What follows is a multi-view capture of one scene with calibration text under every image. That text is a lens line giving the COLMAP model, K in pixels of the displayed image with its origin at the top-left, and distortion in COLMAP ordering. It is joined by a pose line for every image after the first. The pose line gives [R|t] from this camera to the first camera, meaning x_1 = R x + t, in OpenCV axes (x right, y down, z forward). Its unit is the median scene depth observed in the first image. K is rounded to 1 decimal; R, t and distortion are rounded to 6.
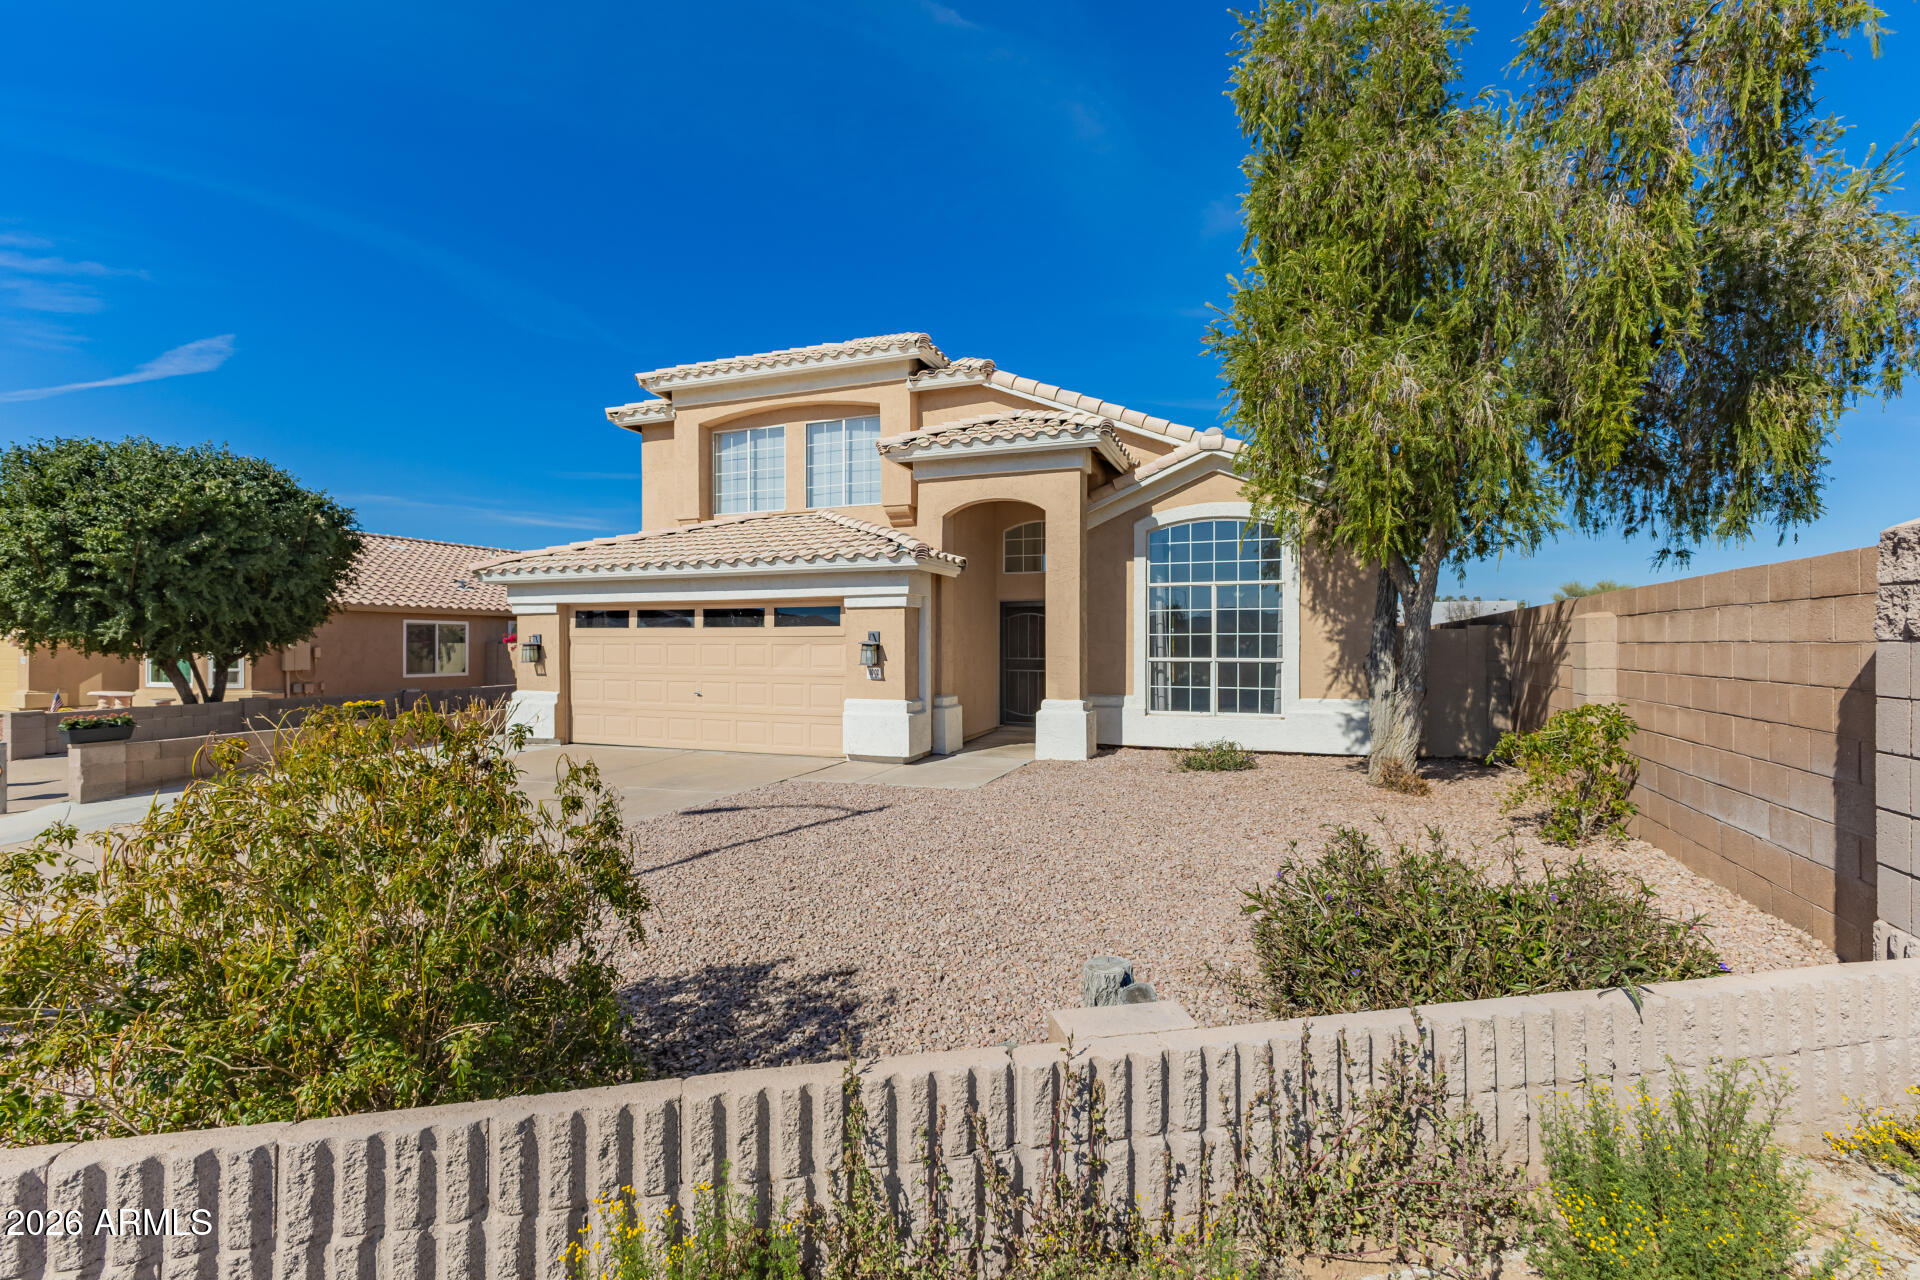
lens RADIAL K [[841.7, 0, 955.3], [0, 841.7, 651.5], [0, 0, 1]] dist [0.010999, -0.000726]
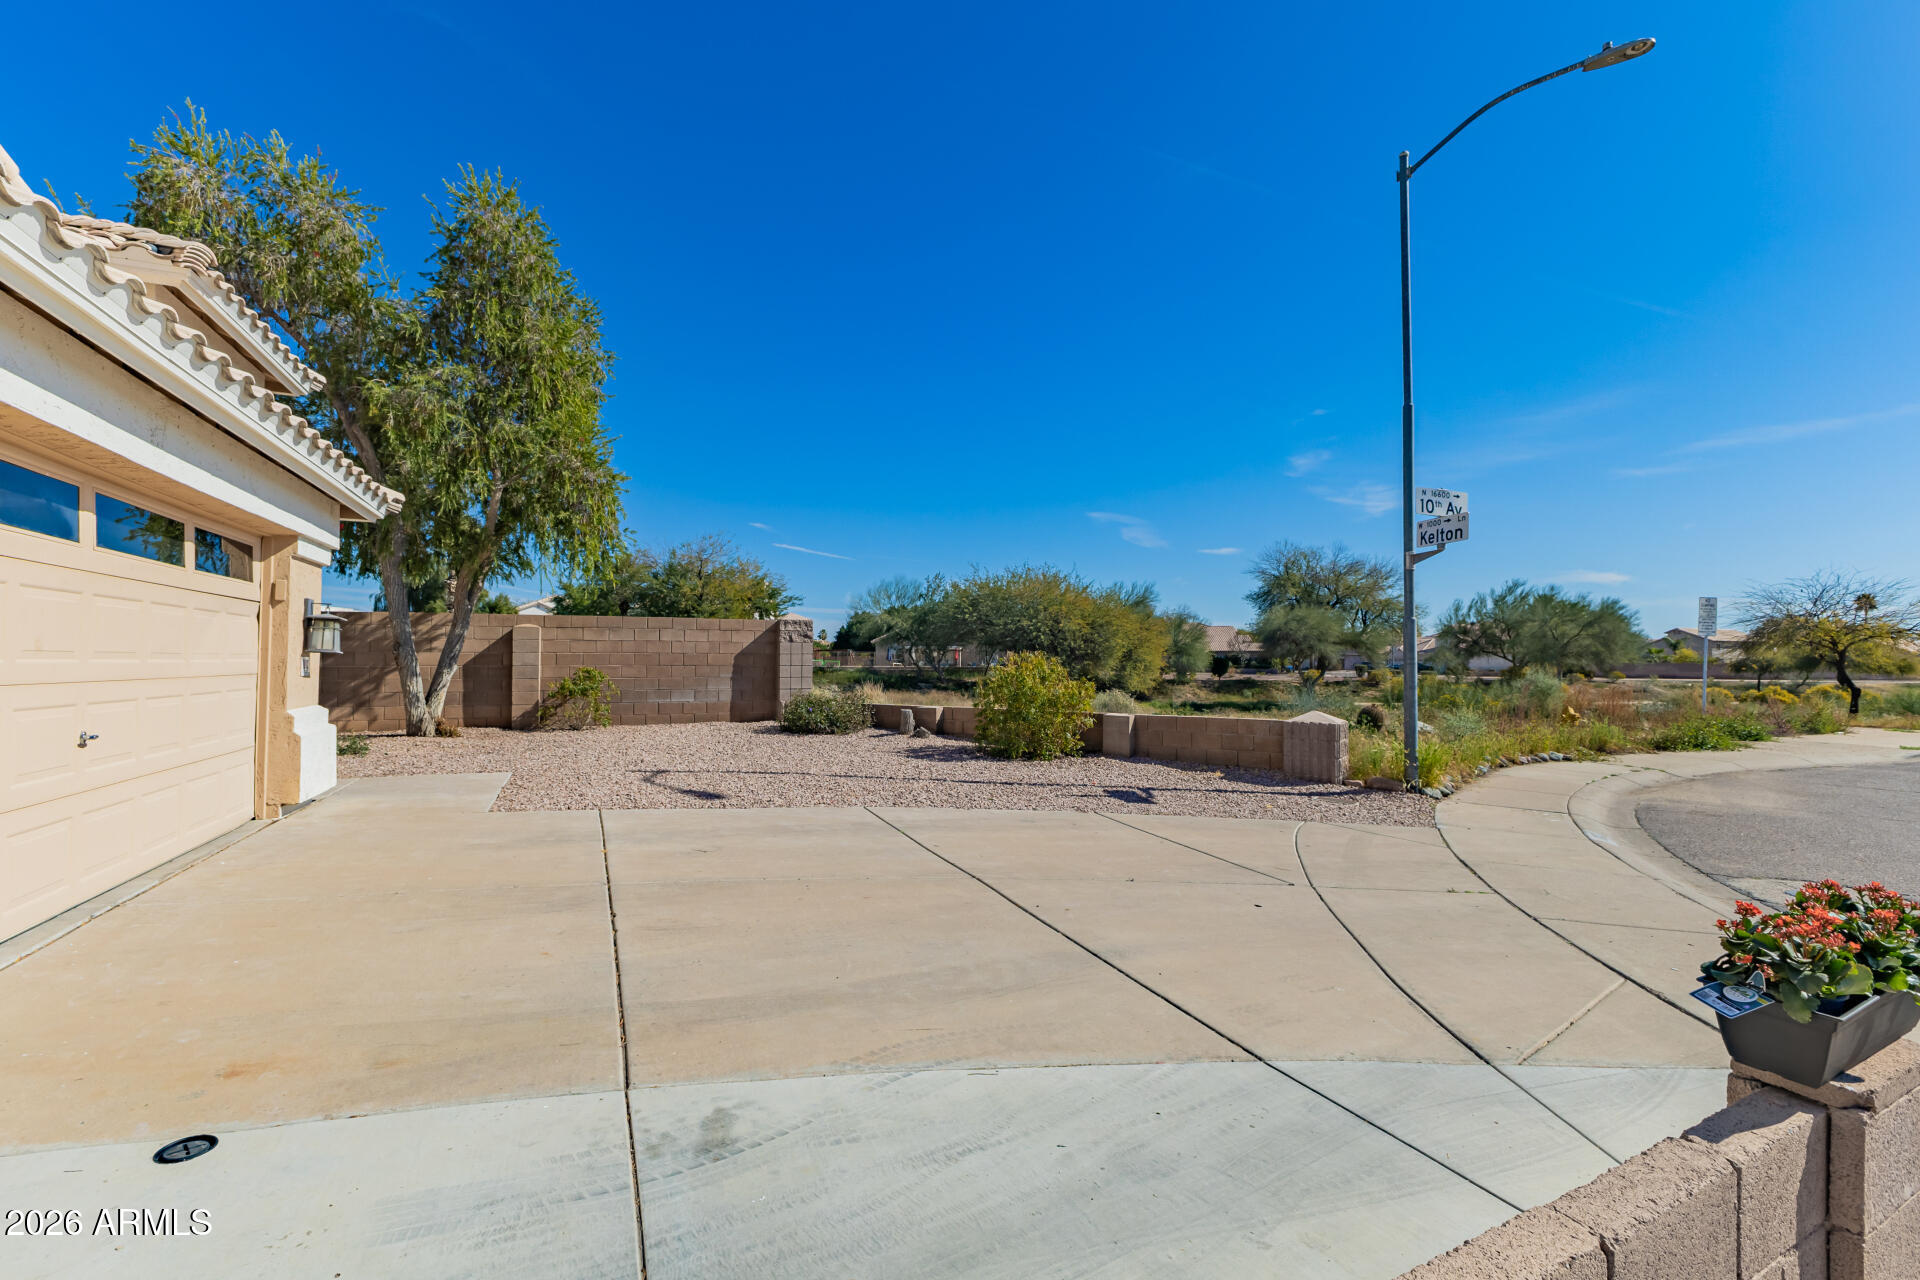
lens RADIAL K [[841.7, 0, 955.3], [0, 841.7, 651.5], [0, 0, 1]] dist [0.010999, -0.000726]
pose [[-0.711043, 0.002987, 0.703142, -0.754429], [-0.000853, 0.999987, -0.005110, 0.015529], [-0.703148, -0.004234, -0.711031, 0.947065]]
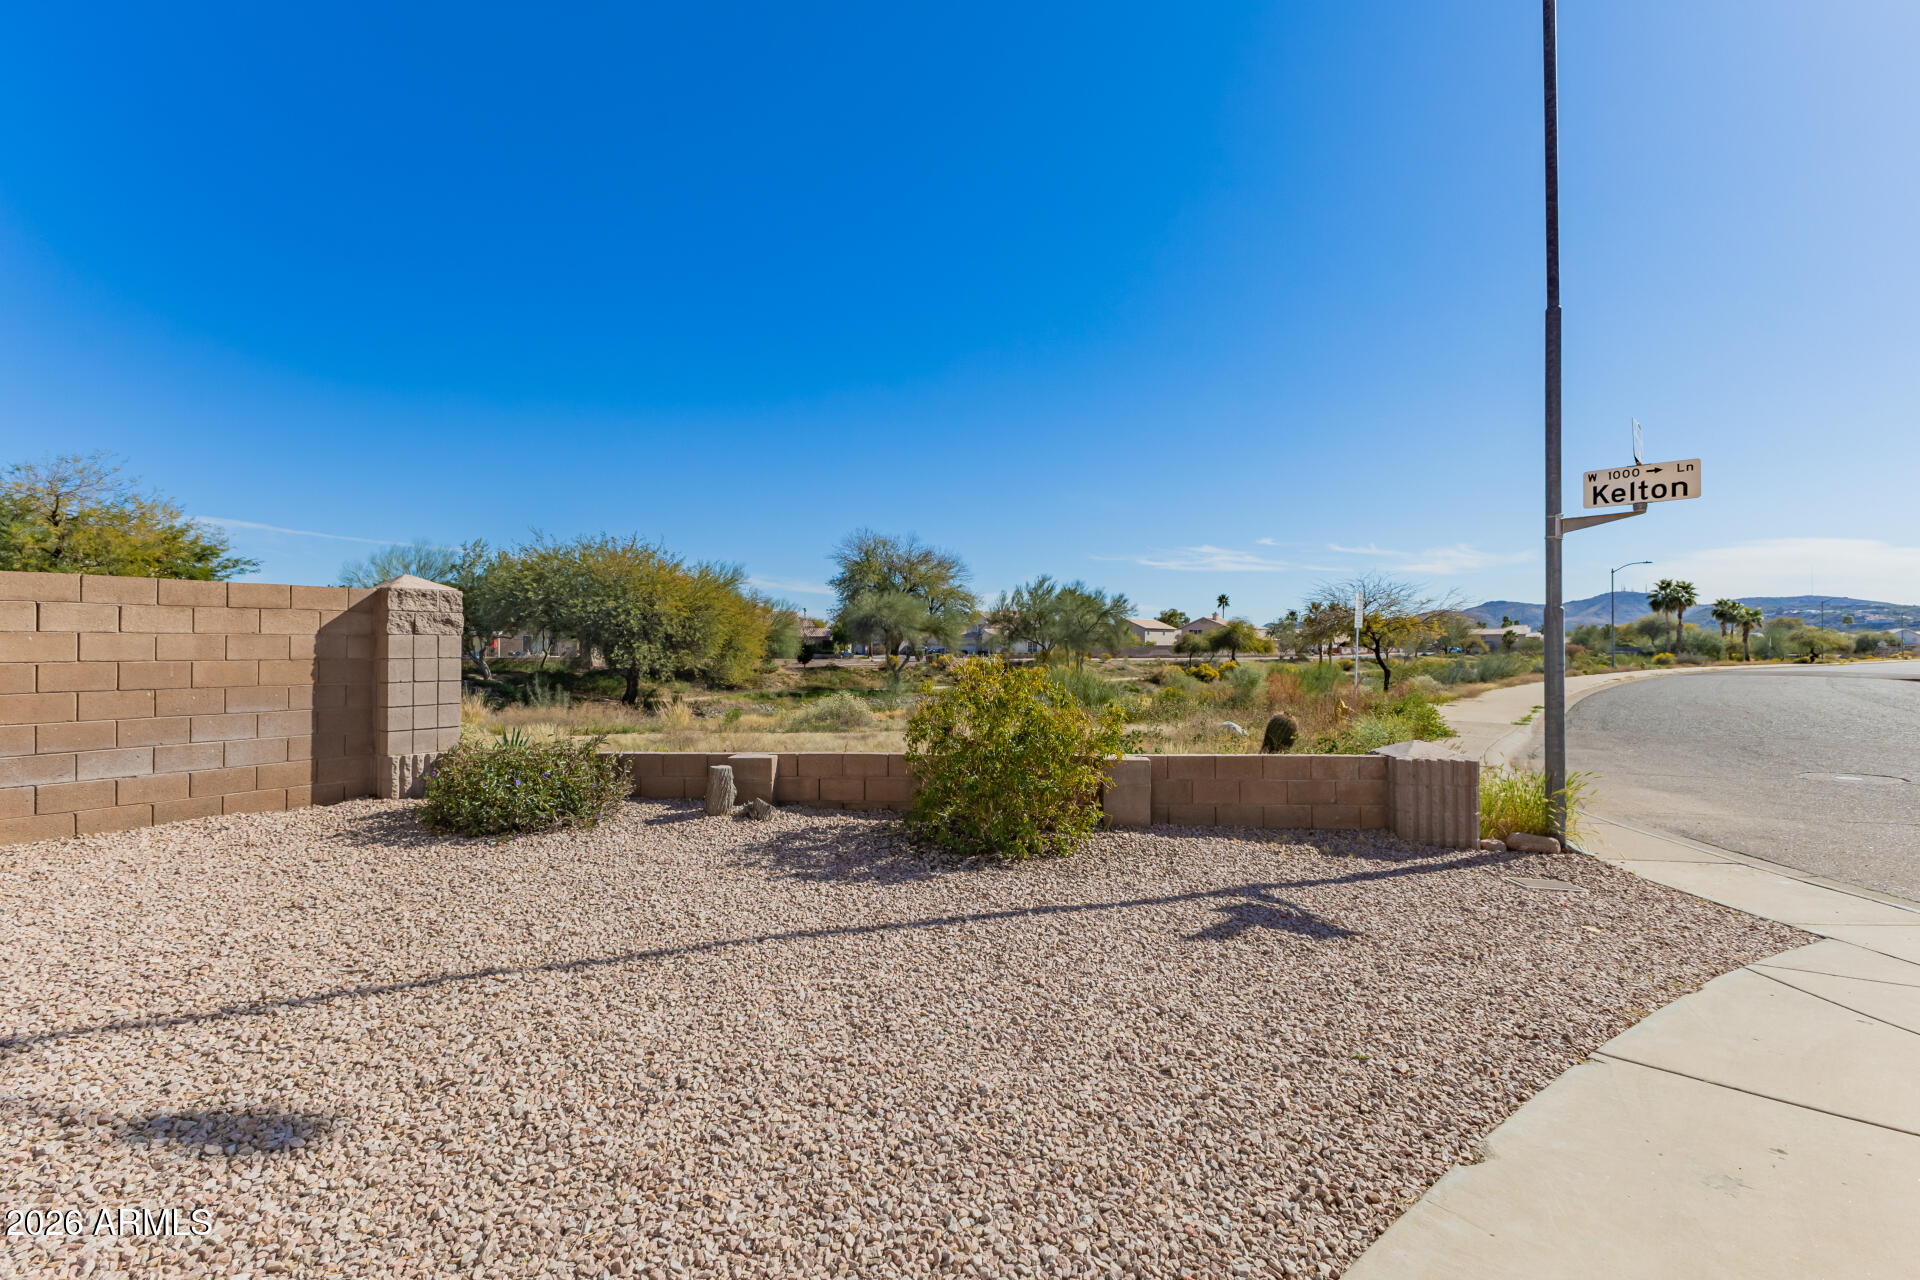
lens RADIAL K [[841.7, 0, 955.3], [0, 841.7, 651.5], [0, 0, 1]] dist [0.010999, -0.000726]
pose [[-0.968933, -0.001740, 0.247317, -0.244932], [0.001670, 0.999906, 0.013577, 0.000646], [-0.247318, 0.013569, -0.968839, 0.731338]]
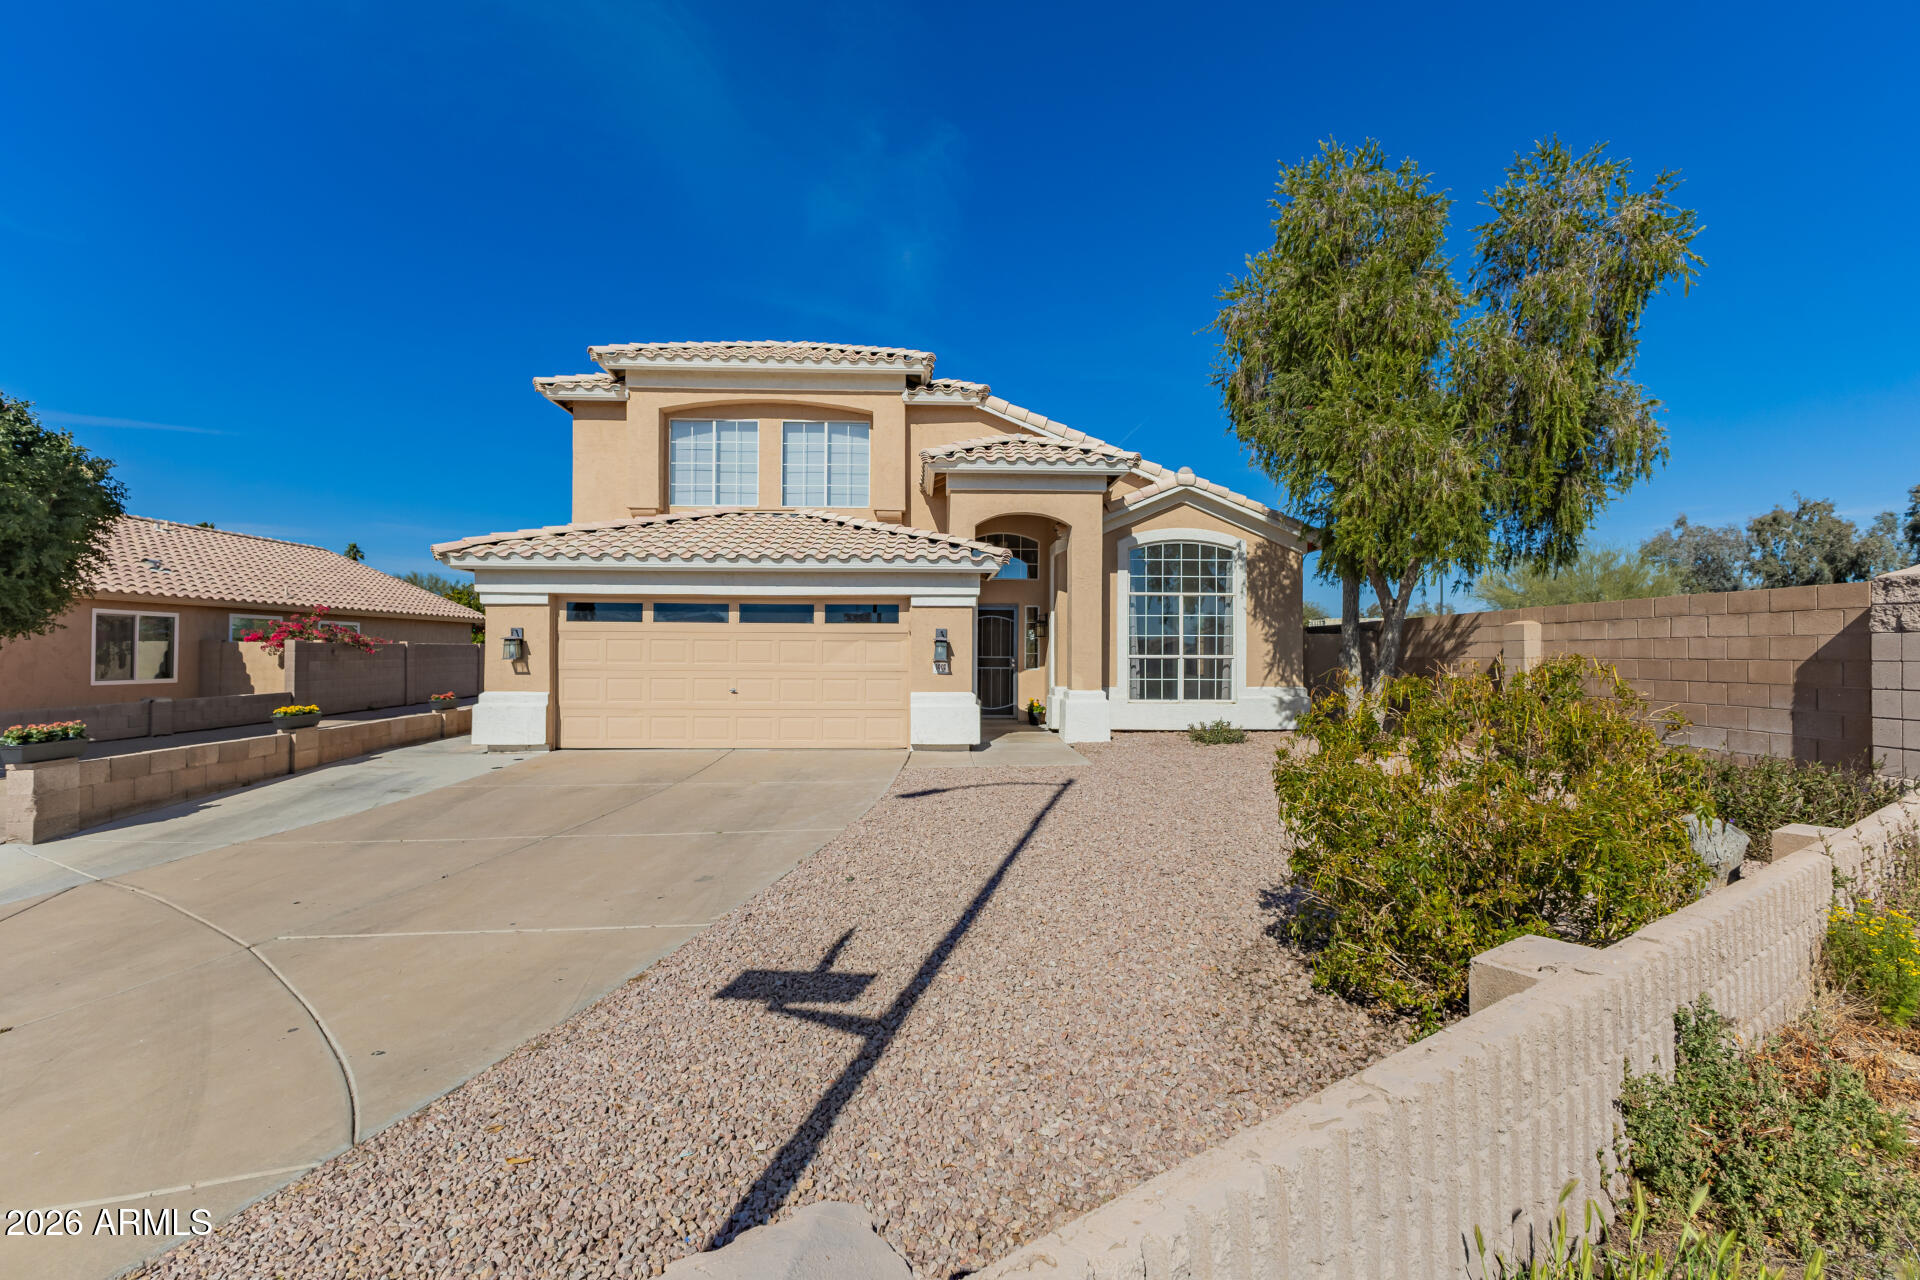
lens RADIAL K [[841.7, 0, 955.3], [0, 841.7, 651.5], [0, 0, 1]] dist [0.010999, -0.000726]
pose [[0.920744, 0.004698, 0.390140, -0.426071], [-0.001087, 0.999955, -0.009474, 0.012922], [-0.390167, 0.008299, 0.920707, 0.003186]]
